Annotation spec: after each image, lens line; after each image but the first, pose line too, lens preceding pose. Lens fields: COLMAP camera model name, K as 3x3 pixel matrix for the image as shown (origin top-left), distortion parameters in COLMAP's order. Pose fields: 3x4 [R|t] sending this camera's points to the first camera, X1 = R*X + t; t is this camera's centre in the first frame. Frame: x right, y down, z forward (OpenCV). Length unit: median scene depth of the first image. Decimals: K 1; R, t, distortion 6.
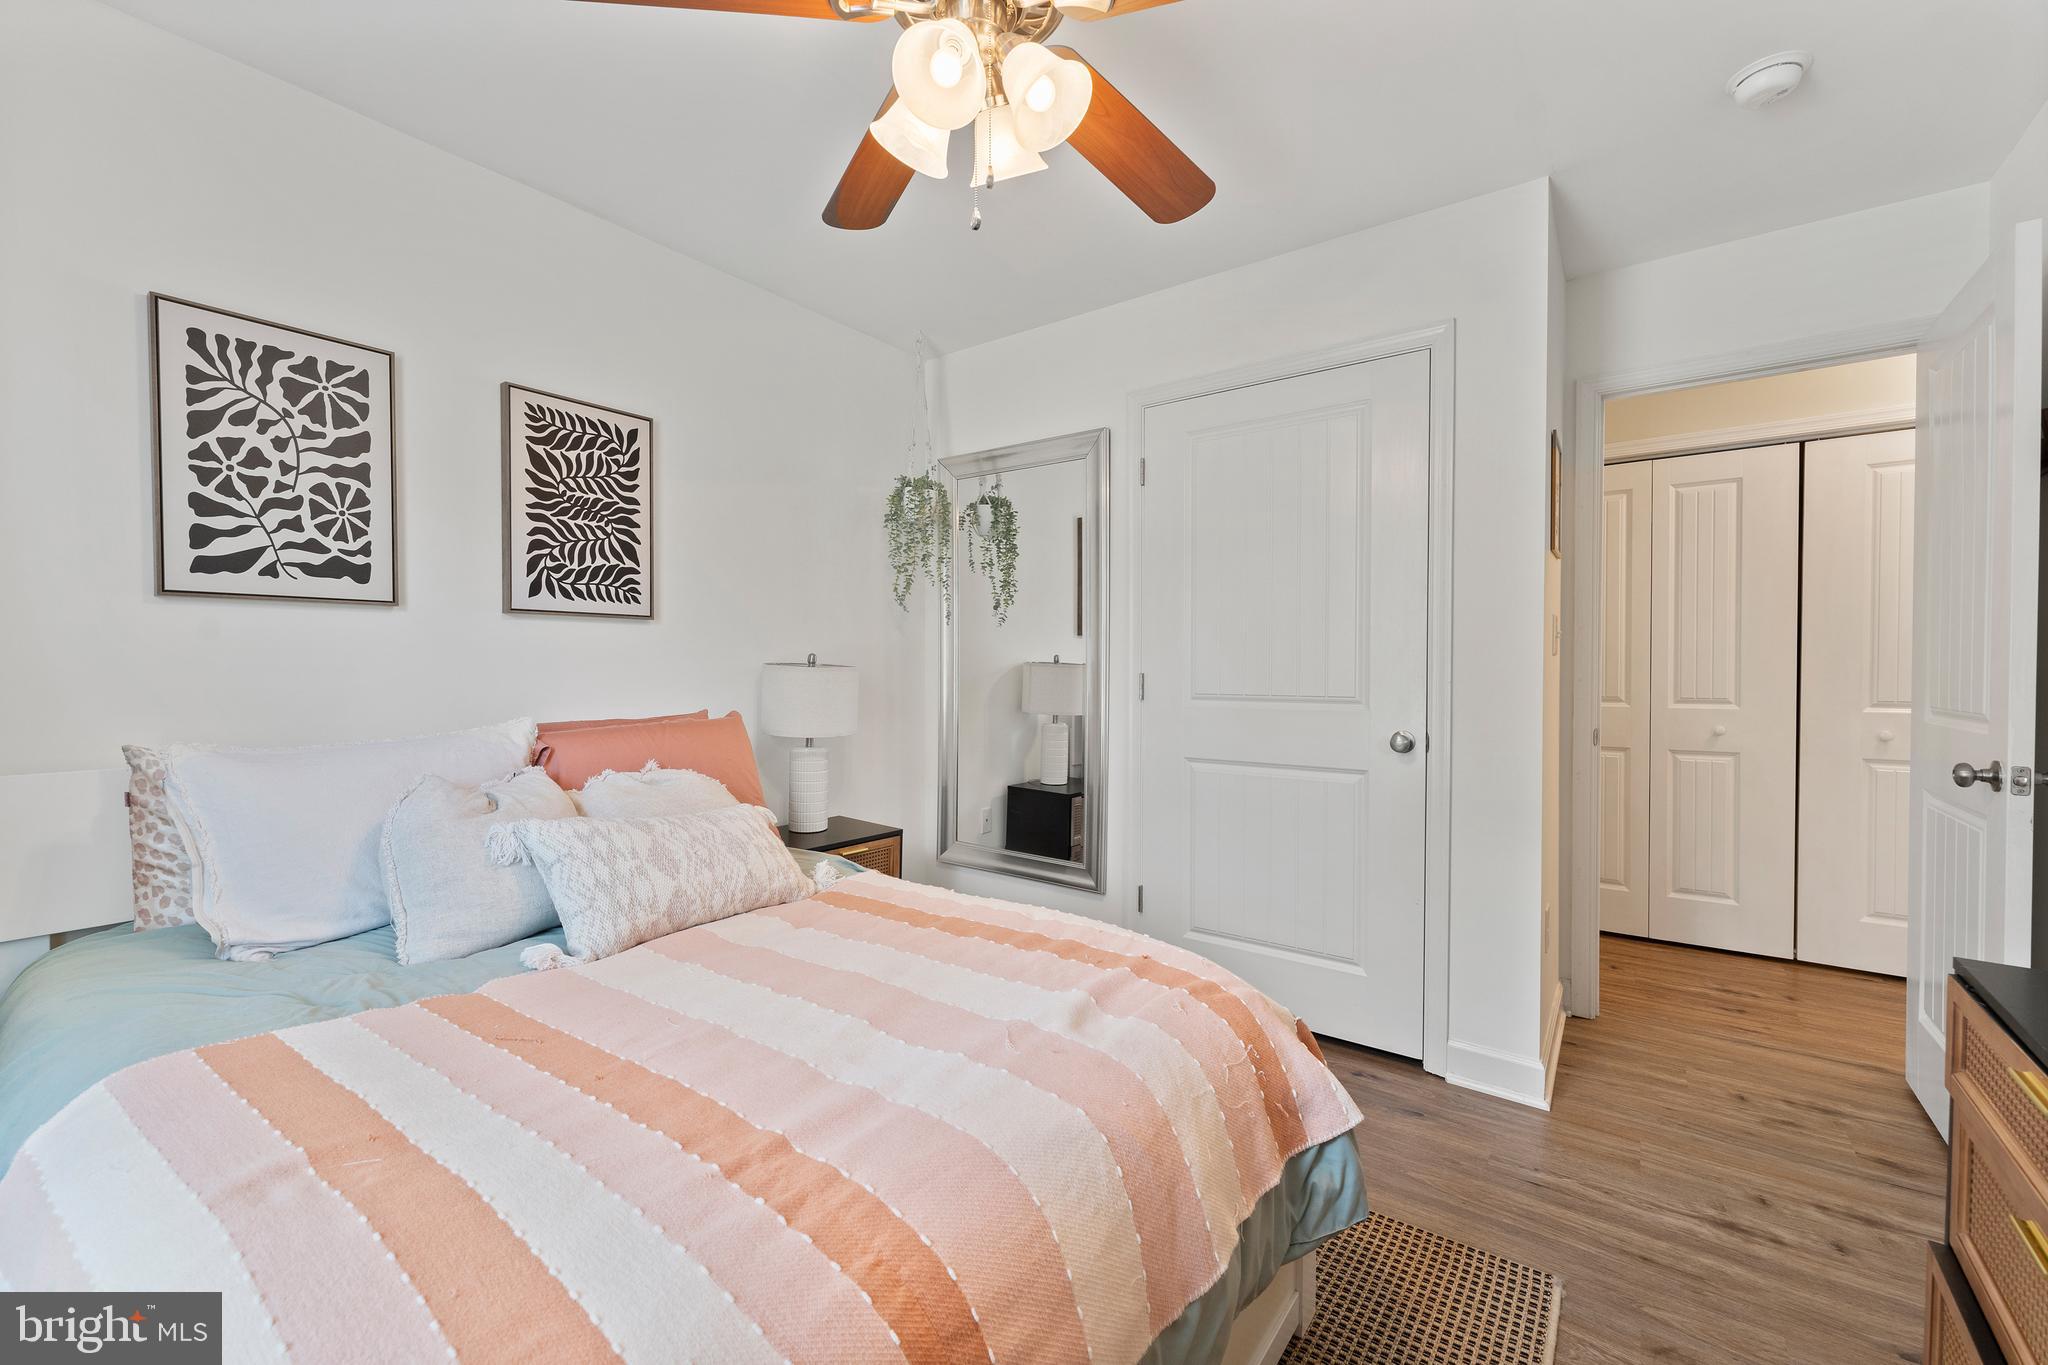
lens RADIAL K [[840.3, 0, 1012.9], [0, 840.3, 677.4], [0, 0, 1]] dist [0.005822, 0.000219]
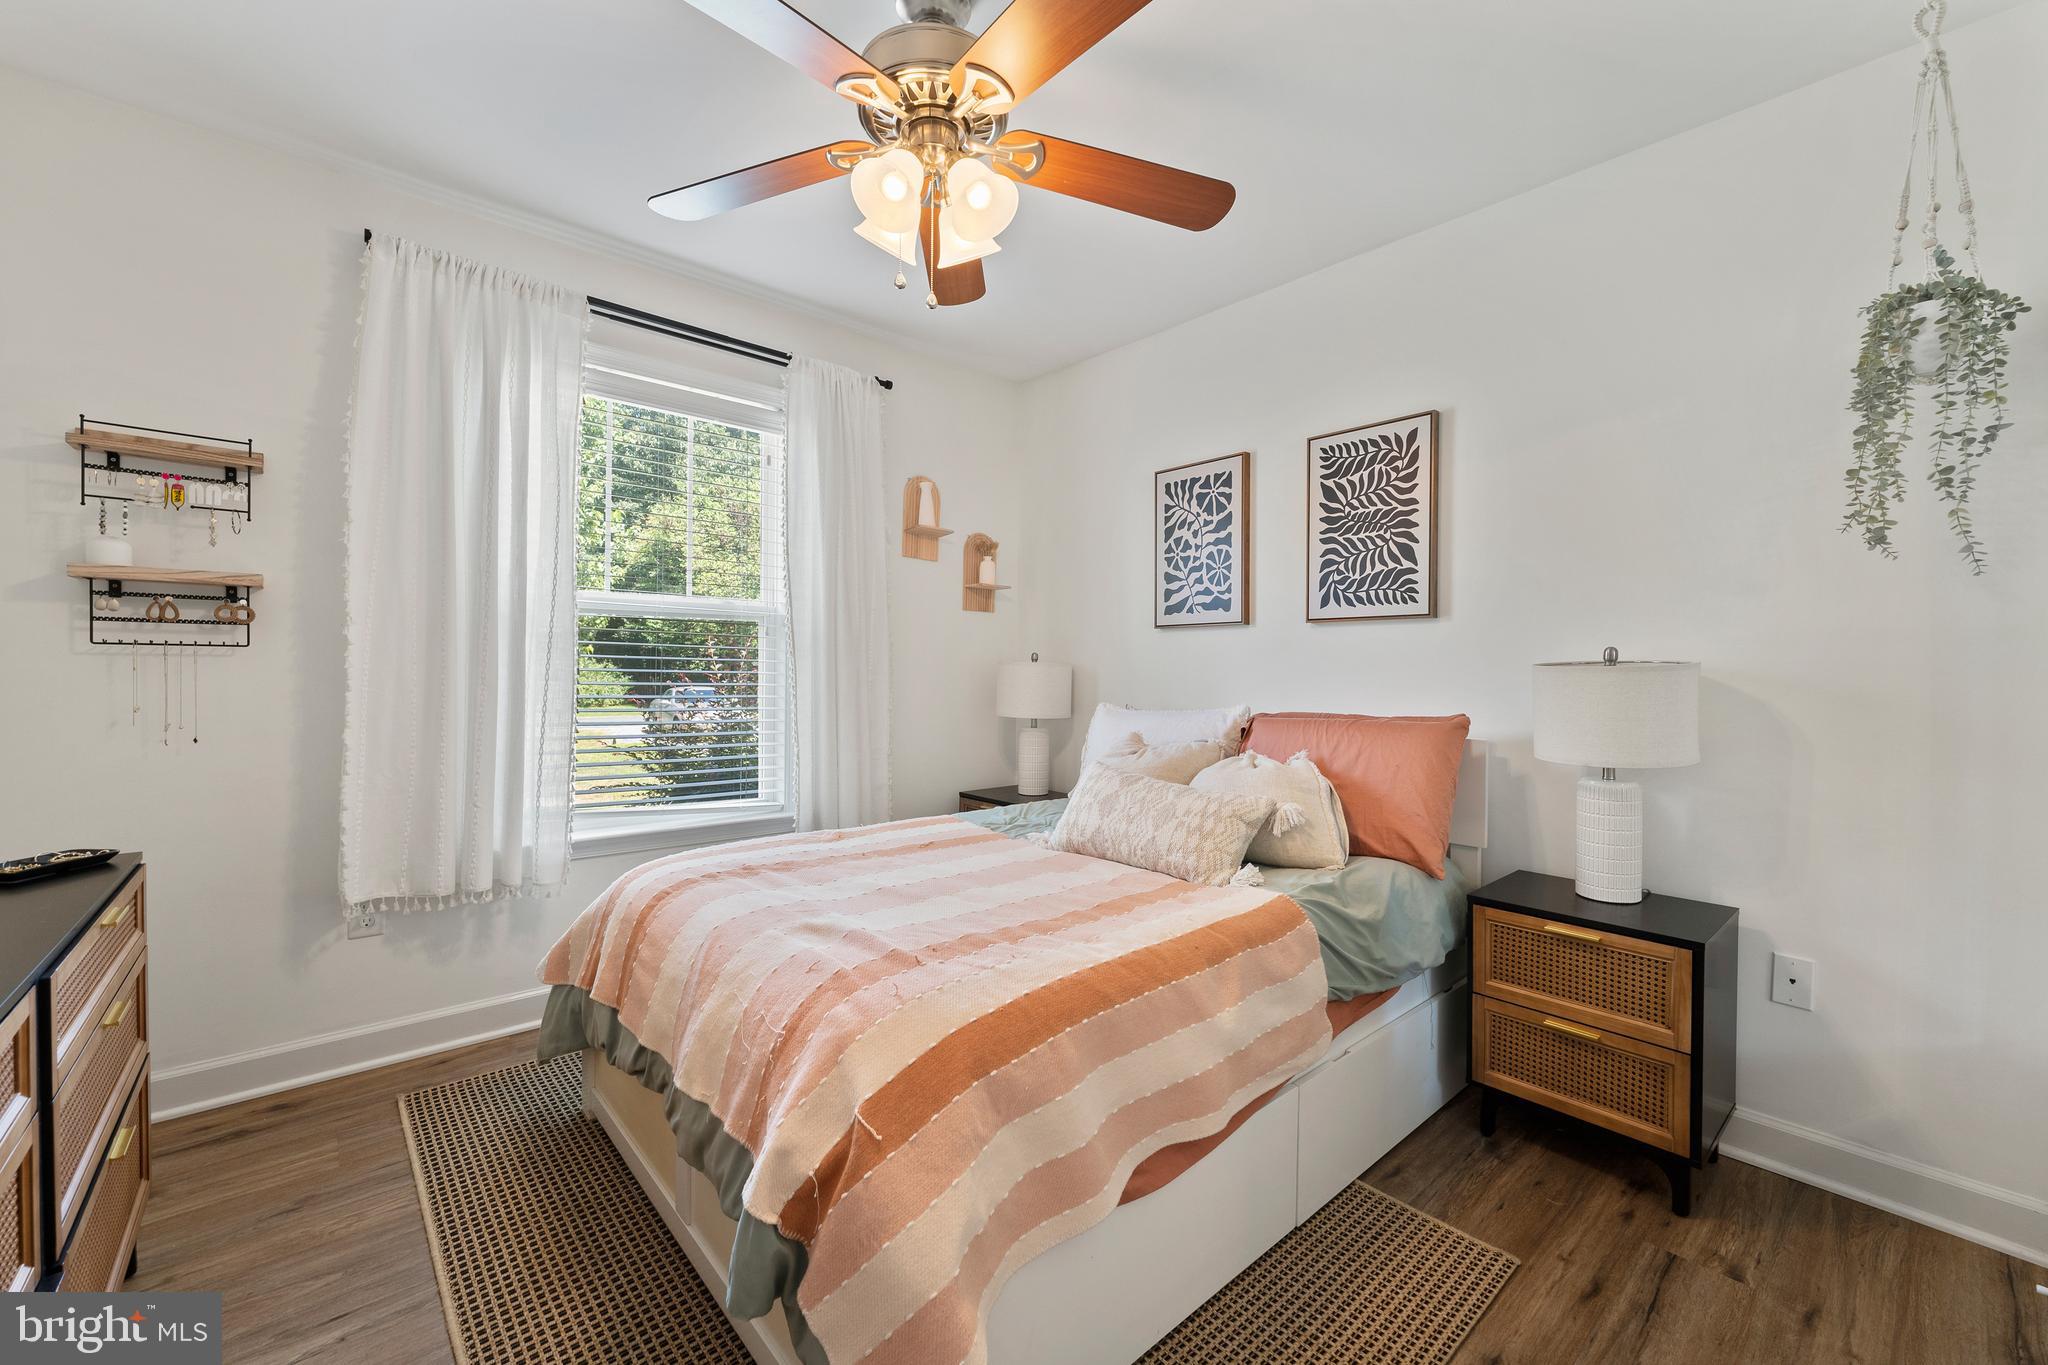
lens RADIAL K [[840.3, 0, 1013.2], [0, 840.3, 676.3], [0, 0, 1]] dist [0.005822, 0.000219]
pose [[-0.211215, 0.016485, -0.977301, 0.706526], [-0.007819, 0.999797, 0.018554, -0.016643], [0.977408, 0.011561, -0.211043, 0.827000]]
